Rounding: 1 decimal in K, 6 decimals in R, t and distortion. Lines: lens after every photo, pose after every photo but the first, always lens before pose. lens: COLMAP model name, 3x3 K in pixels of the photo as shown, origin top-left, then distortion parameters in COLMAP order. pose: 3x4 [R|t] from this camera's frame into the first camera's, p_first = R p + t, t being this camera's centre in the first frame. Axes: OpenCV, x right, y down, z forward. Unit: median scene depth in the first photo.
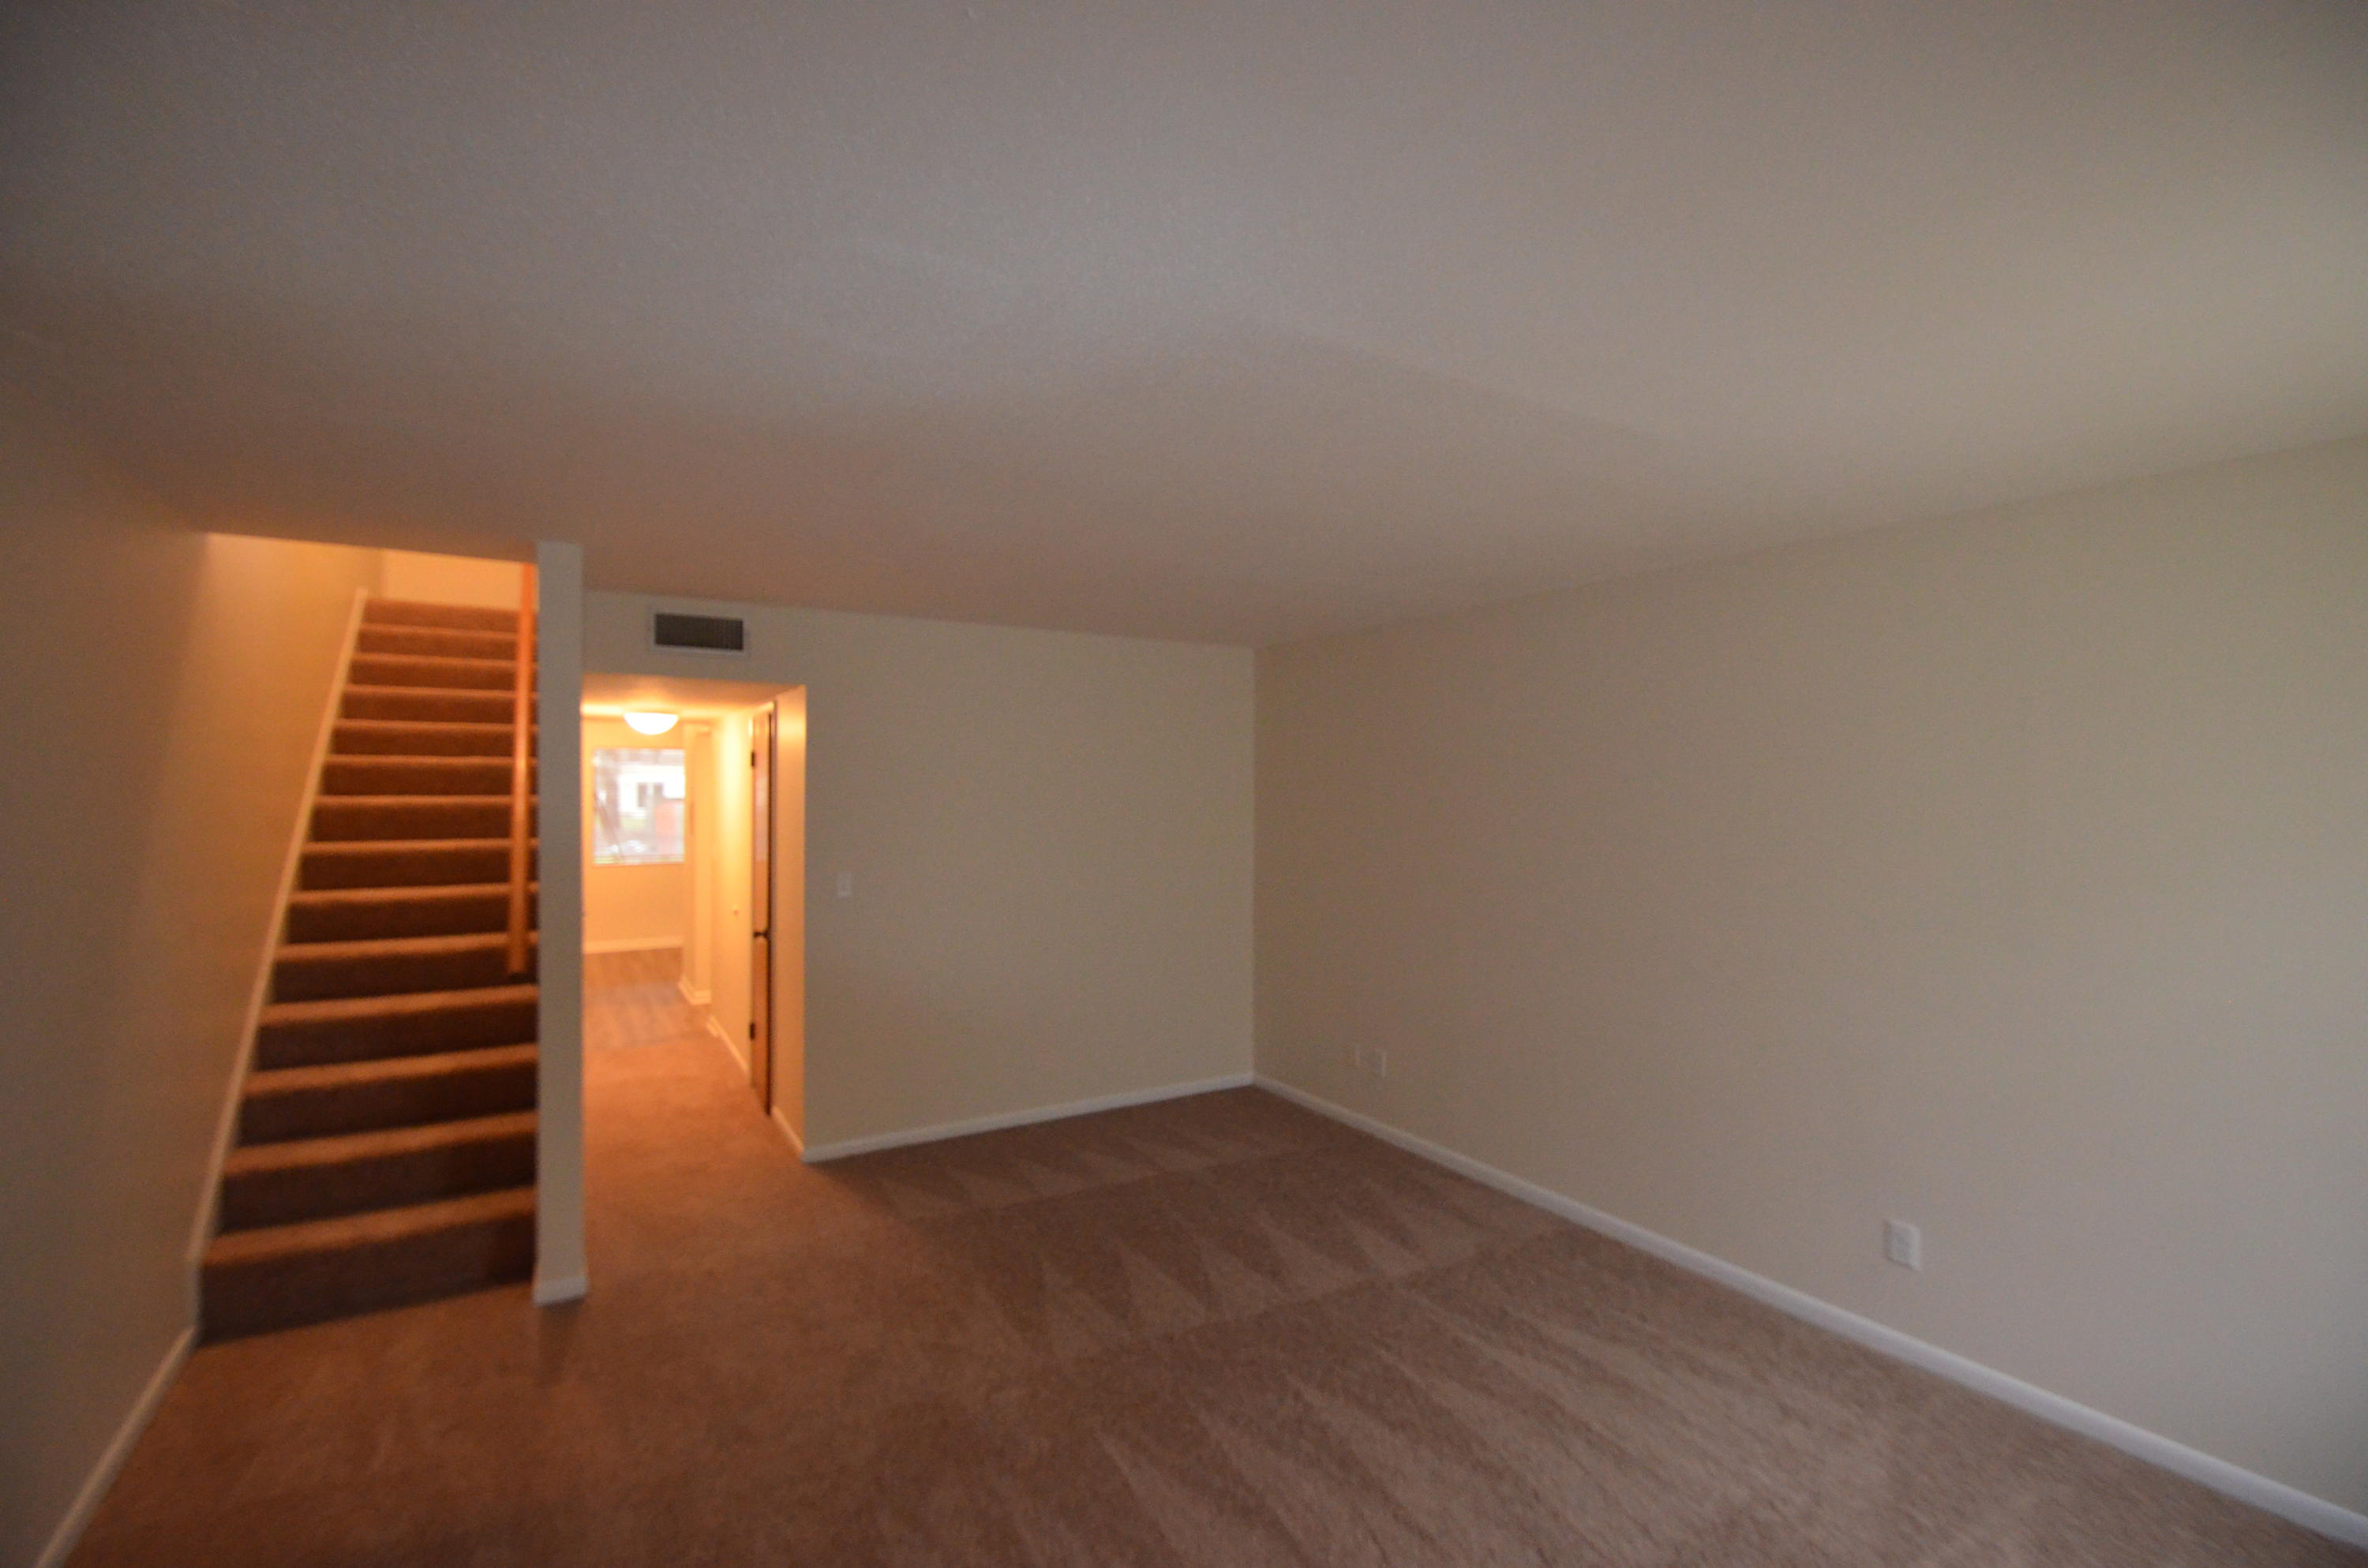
lens RADIAL K [[1060.8, 0, 1158.3], [0, 1060.8, 779.7], [0, 0, 1]] dist [-0.001851, -0.000308]
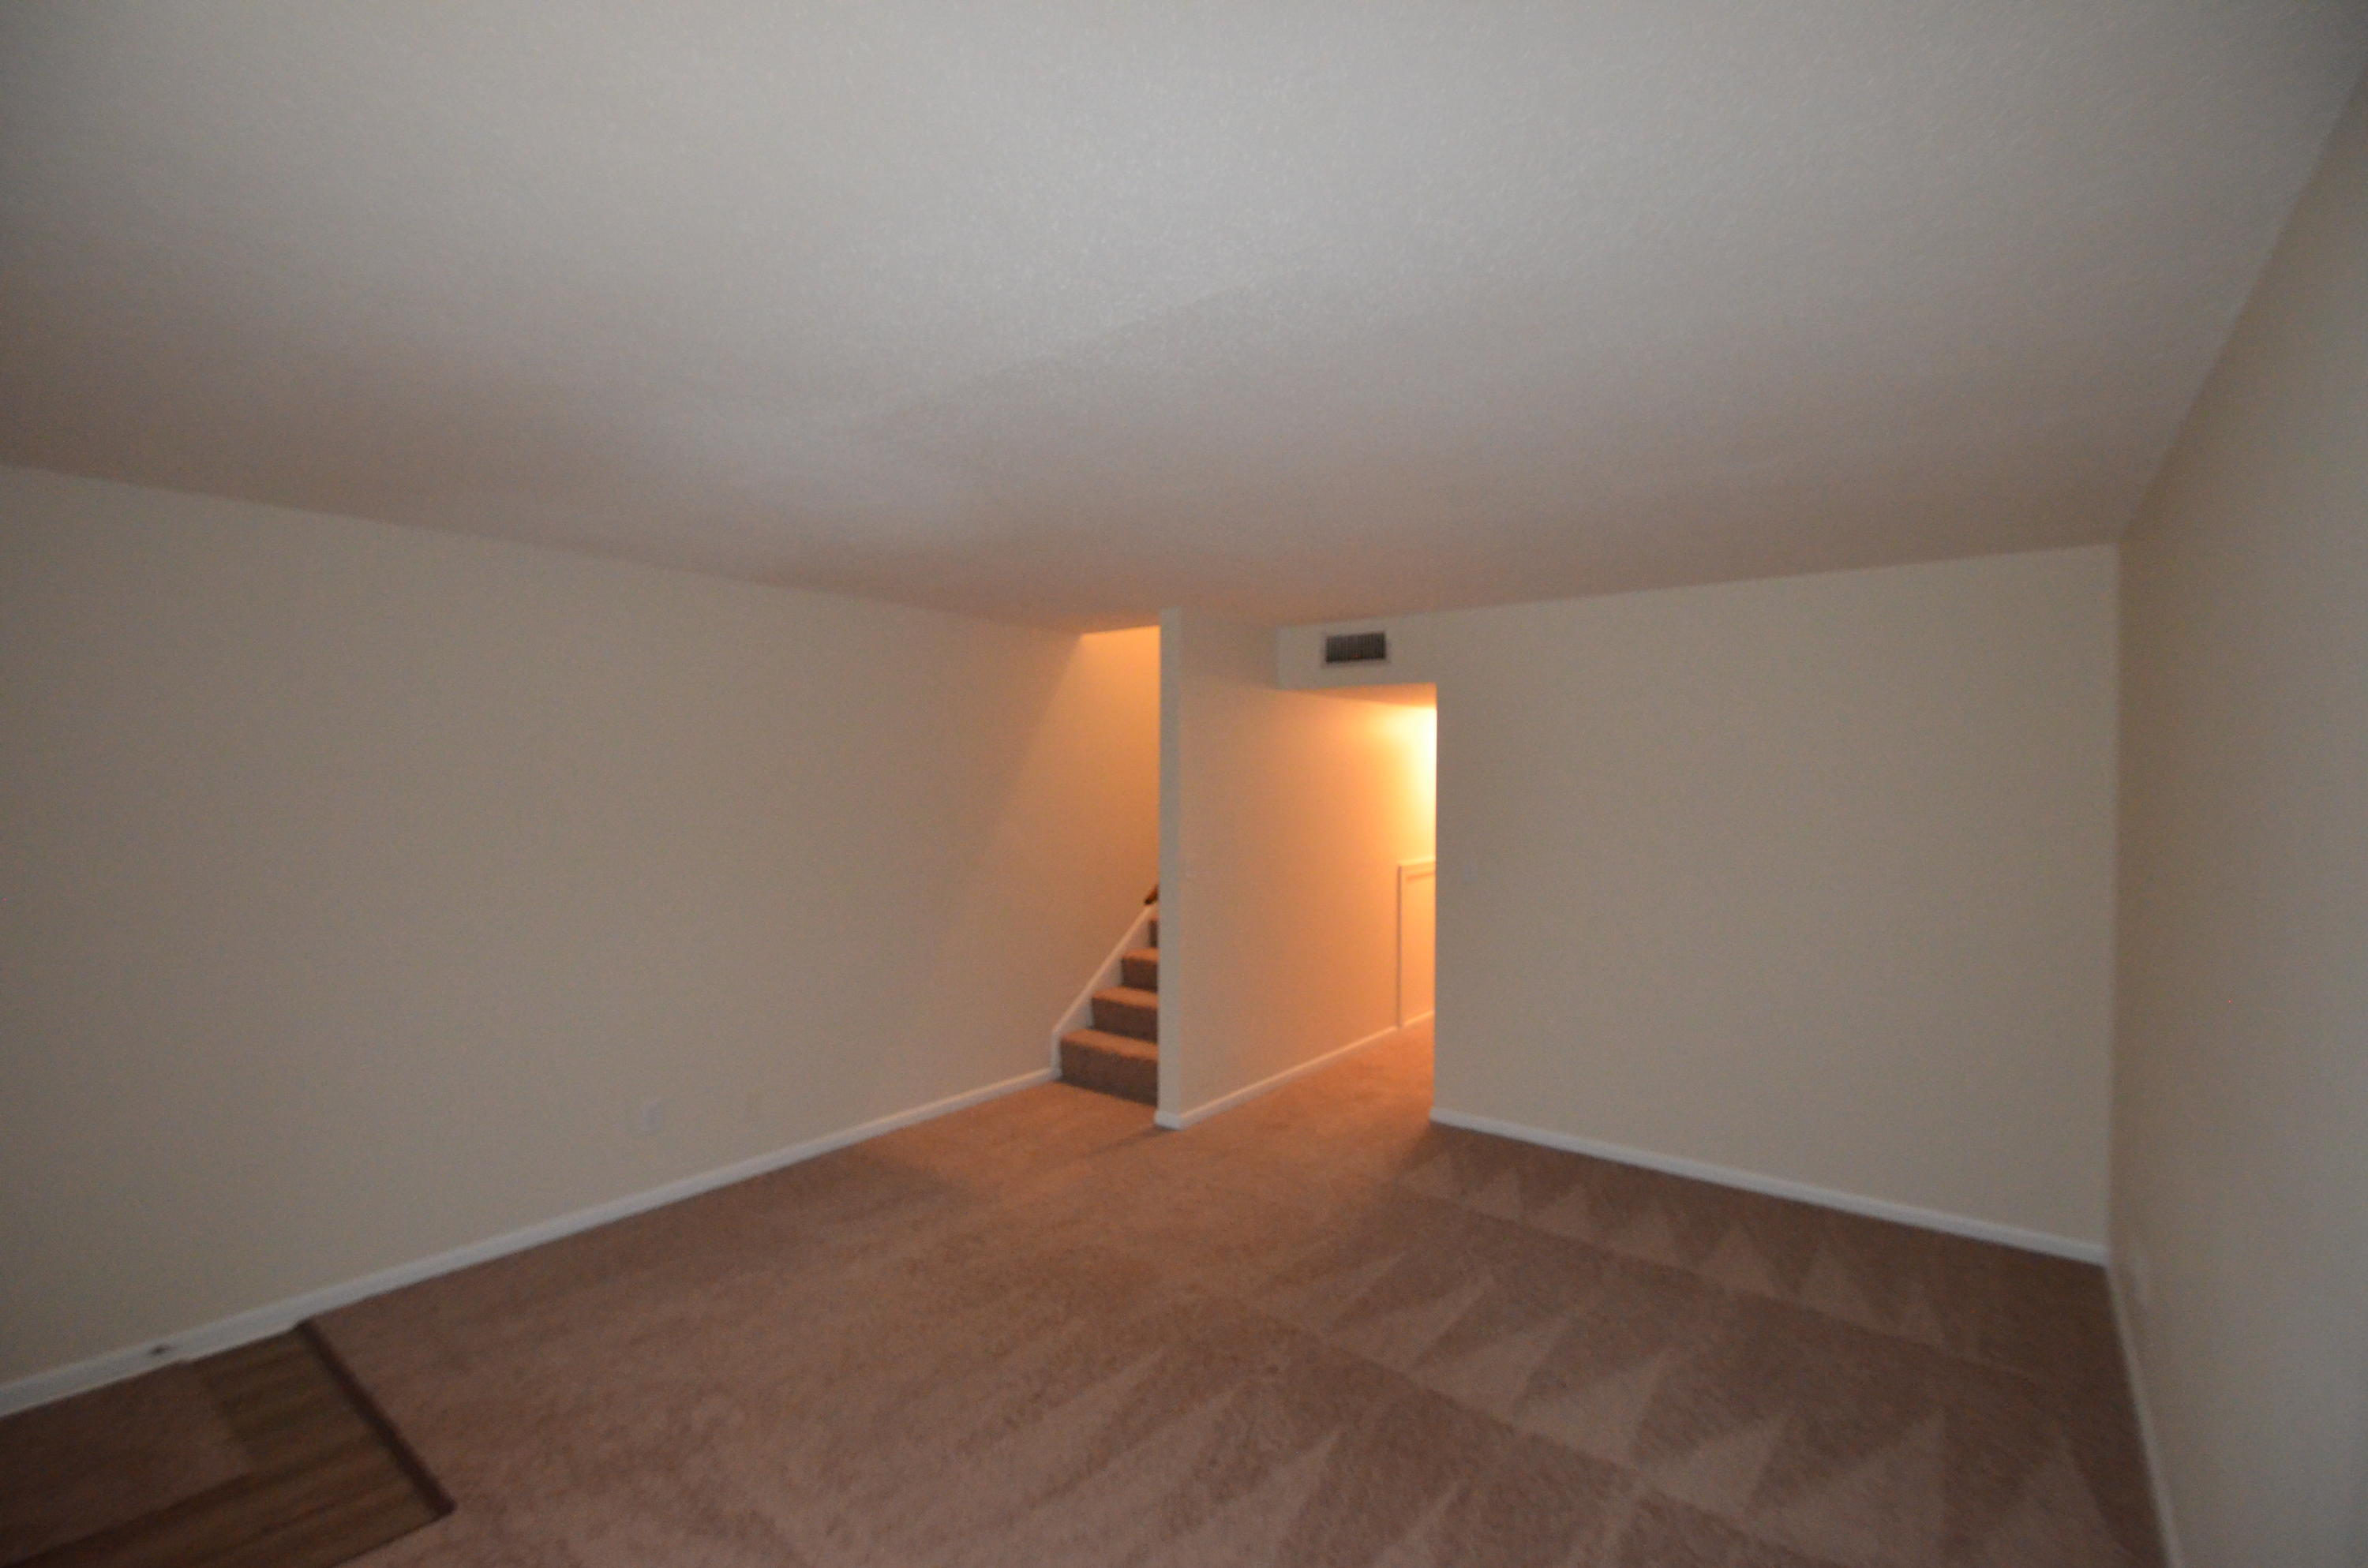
lens RADIAL K [[1060.8, 0, 1158.3], [0, 1060.8, 779.7], [0, 0, 1]] dist [-0.001851, -0.000308]
pose [[0.341192, 0.001105, -0.939993, 0.659508], [0.001165, 0.999998, 0.001598, 0.008690], [0.939993, -0.001641, 0.341190, 0.400740]]
